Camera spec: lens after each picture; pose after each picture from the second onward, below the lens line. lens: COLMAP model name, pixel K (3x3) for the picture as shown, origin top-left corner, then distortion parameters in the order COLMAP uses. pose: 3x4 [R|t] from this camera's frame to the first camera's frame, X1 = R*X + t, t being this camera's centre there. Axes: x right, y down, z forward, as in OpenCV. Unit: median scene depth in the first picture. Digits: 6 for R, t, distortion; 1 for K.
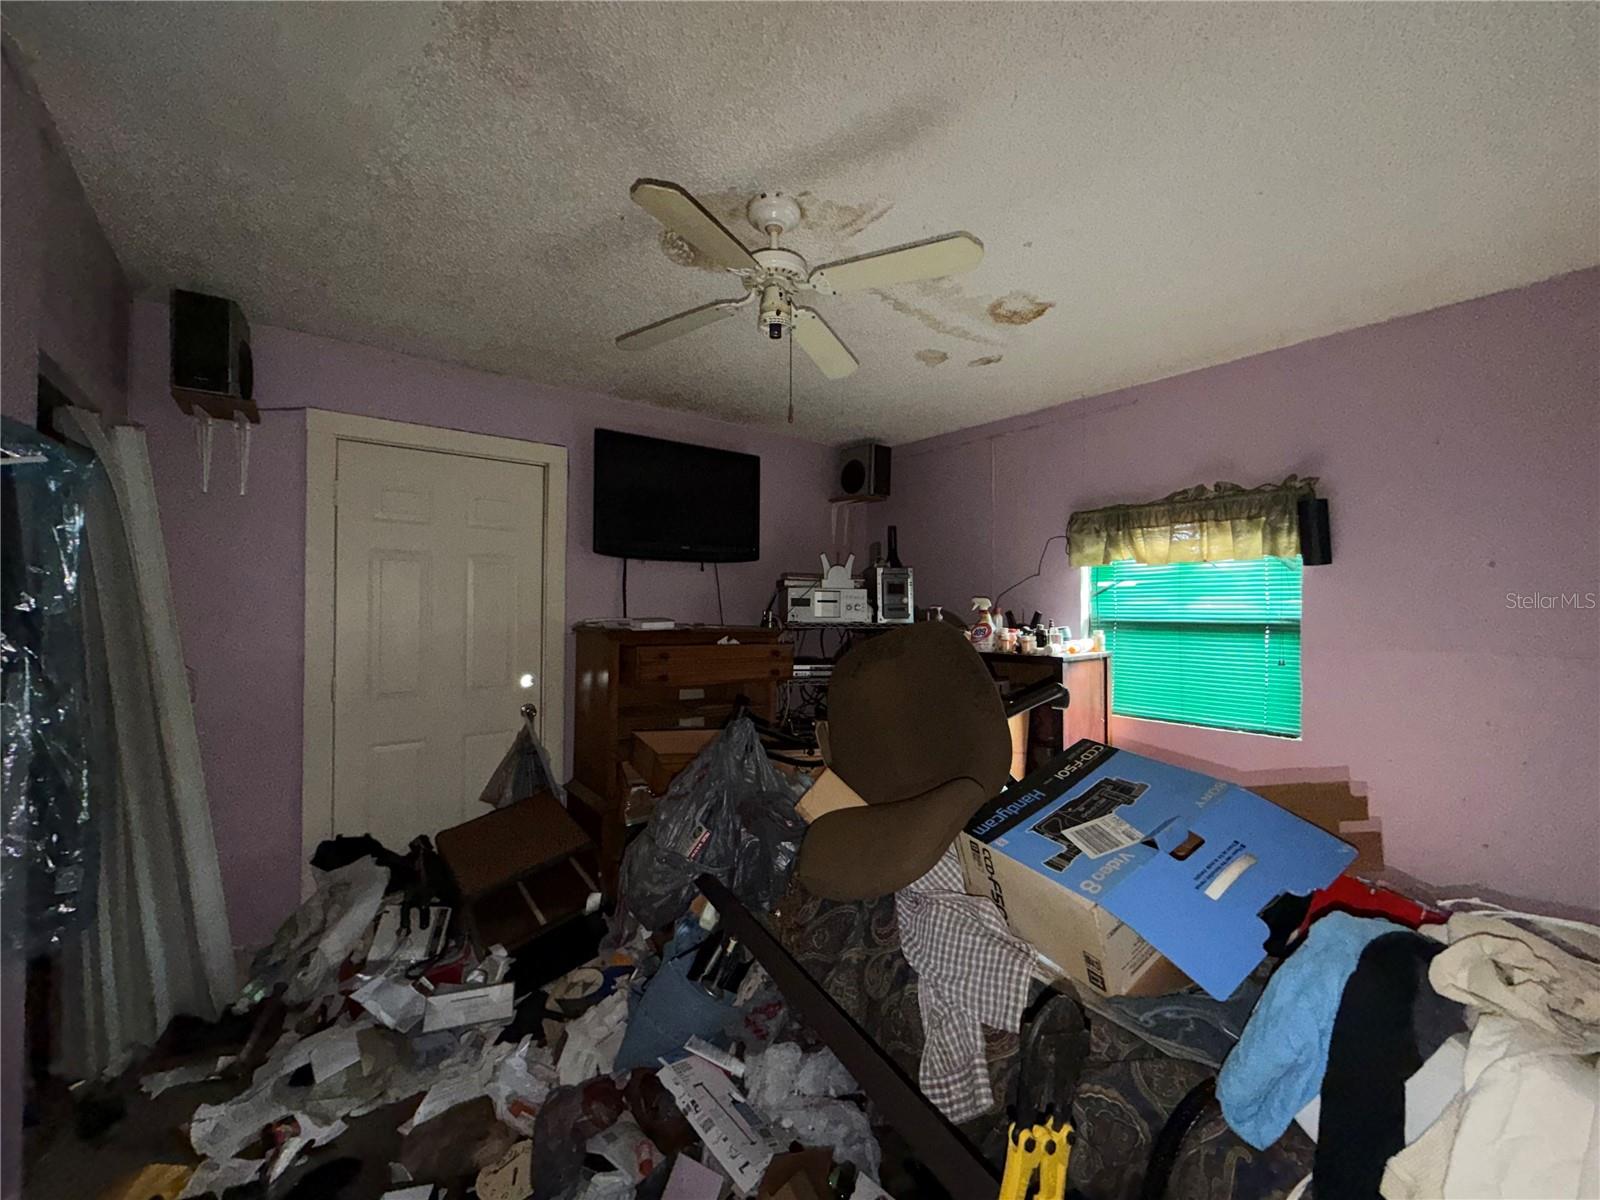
lens RADIAL K [[638.0, 0, 800.5], [0, 638.0, 603.4], [0, 0, 1]] dist [-0.000579, -0.000063]
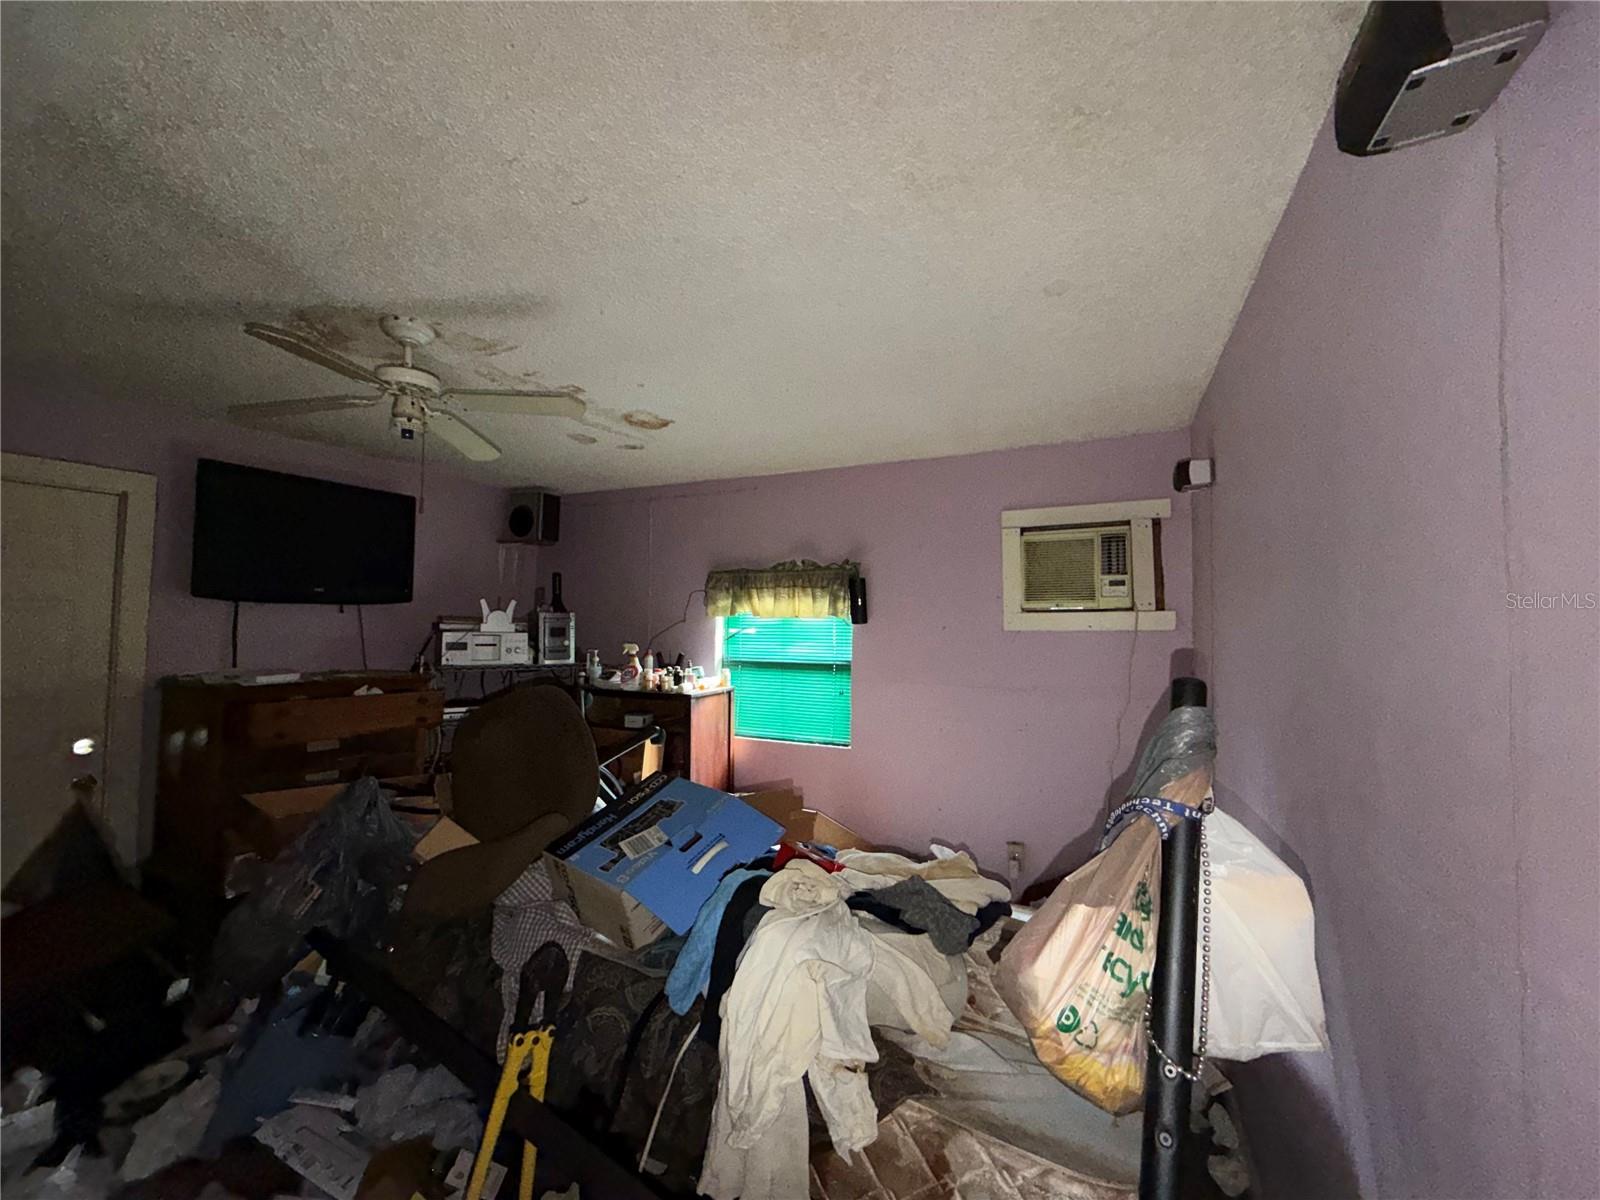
lens RADIAL K [[638.0, 0, 802.0], [0, 638.0, 600.5], [0, 0, 1]] dist [-0.000579, -0.000063]
pose [[0.900078, 0.019609, 0.435287, 0.077687], [-0.007593, 0.999541, -0.029329, -0.074087], [-0.435662, 0.023093, 0.899814, -0.241296]]
